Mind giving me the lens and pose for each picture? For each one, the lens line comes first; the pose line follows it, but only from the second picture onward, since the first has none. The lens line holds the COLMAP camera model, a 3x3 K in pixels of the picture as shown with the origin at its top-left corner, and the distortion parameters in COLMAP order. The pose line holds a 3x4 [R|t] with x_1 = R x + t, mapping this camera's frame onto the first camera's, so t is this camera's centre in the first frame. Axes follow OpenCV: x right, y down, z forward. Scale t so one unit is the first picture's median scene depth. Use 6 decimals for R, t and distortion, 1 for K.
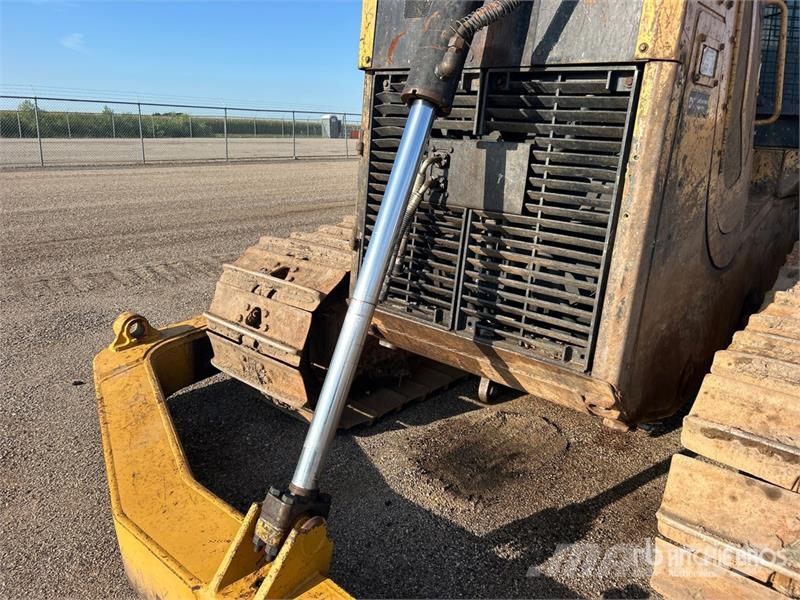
lens RADIAL K [[604.5, 0, 402.9], [0, 604.5, 300.3], [0, 0, 1]] dist [0.043235, -0.049465]
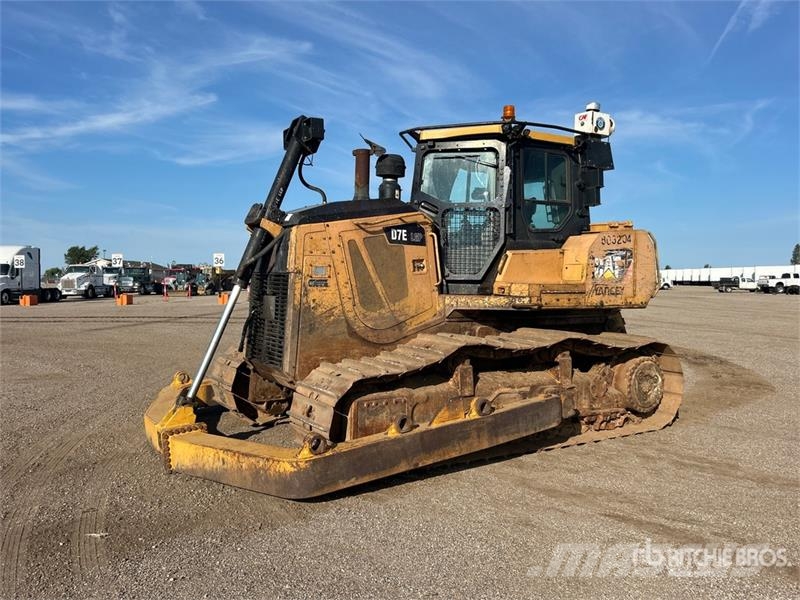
lens RADIAL K [[671.8, 0, 378.0], [0, 671.8, 298.7], [0, 0, 1]] dist [0.010064, -0.001385]
pose [[0.952463, -0.023335, -0.303758, 1.554516], [-0.055651, 0.966959, -0.248782, 0.509895], [0.299527, 0.253860, 0.919695, -1.756945]]
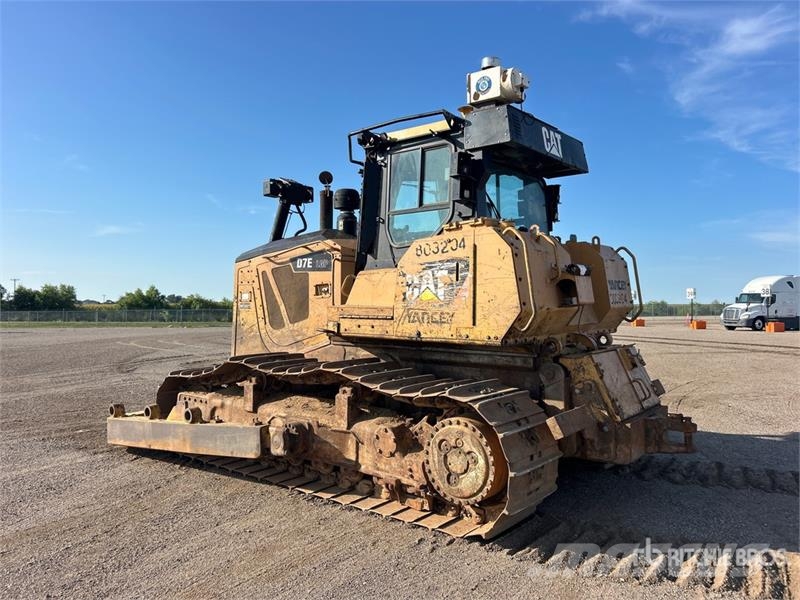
lens RADIAL K [[604.5, 0, 402.9], [0, 604.5, 300.3], [0, 0, 1]] dist [0.043235, -0.049465]
pose [[0.064151, -0.041979, -0.997057, 3.911814], [-0.281018, 0.957923, -0.058412, -0.354248], [0.957556, 0.283938, 0.049655, 1.530528]]
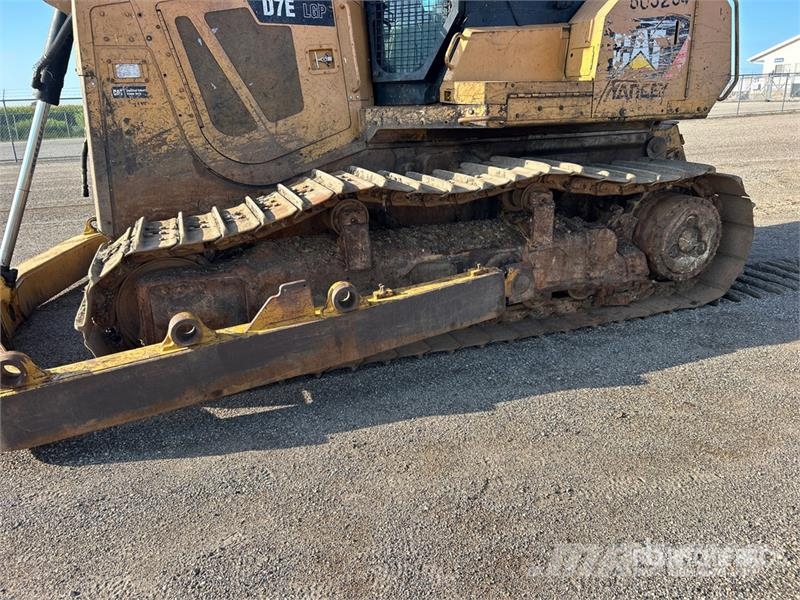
lens RADIAL K [[604.5, 0, 402.9], [0, 604.5, 300.3], [0, 0, 1]] dist [0.043235, -0.049465]
pose [[0.885177, 0.088369, -0.456785, 1.916826], [-0.071534, 0.995972, 0.054058, 0.159169], [0.459722, -0.015175, 0.887933, -0.316947]]
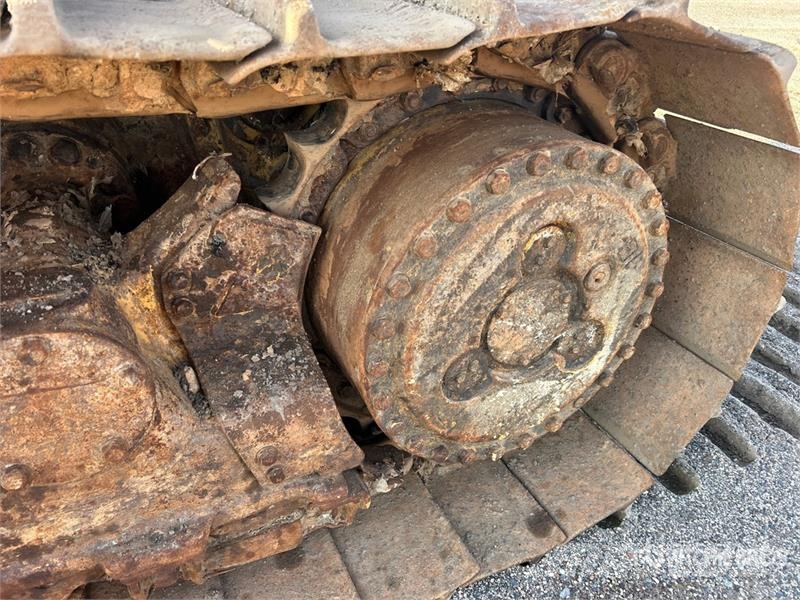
lens RADIAL K [[604.5, 0, 402.9], [0, 604.5, 300.3], [0, 0, 1]] dist [0.043235, -0.049465]
pose [[0.931591, 0.185287, -0.312740, 1.864948], [-0.106462, 0.961687, 0.252633, -0.132030], [0.347568, -0.202055, 0.915626, 1.496815]]
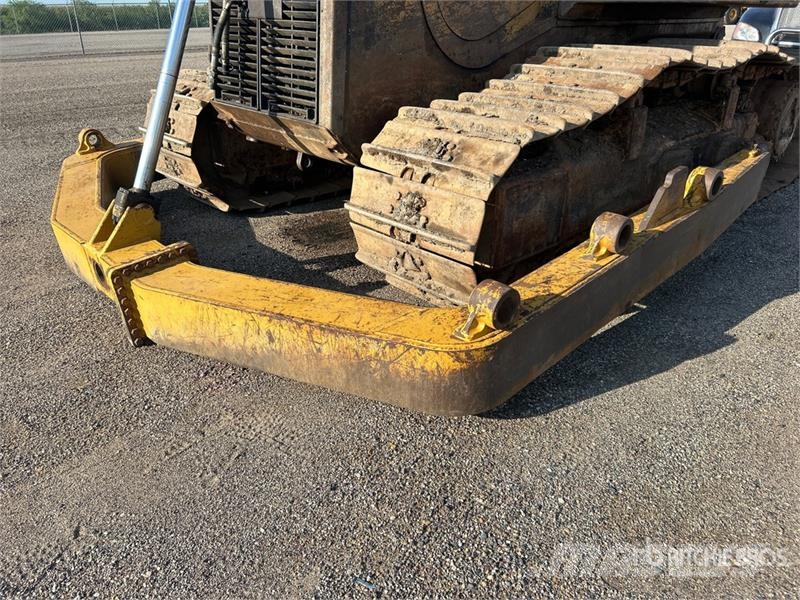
lens RADIAL K [[589.7, 0, 397.8], [0, 589.7, 322.7], [0, 0, 1]] dist [-0.002435, -0.000942]
pose [[0.995538, 0.016674, -0.092881, 0.579179], [0.002938, 0.978311, 0.207120, 0.269340], [0.094320, -0.206469, 0.973896, -0.499770]]
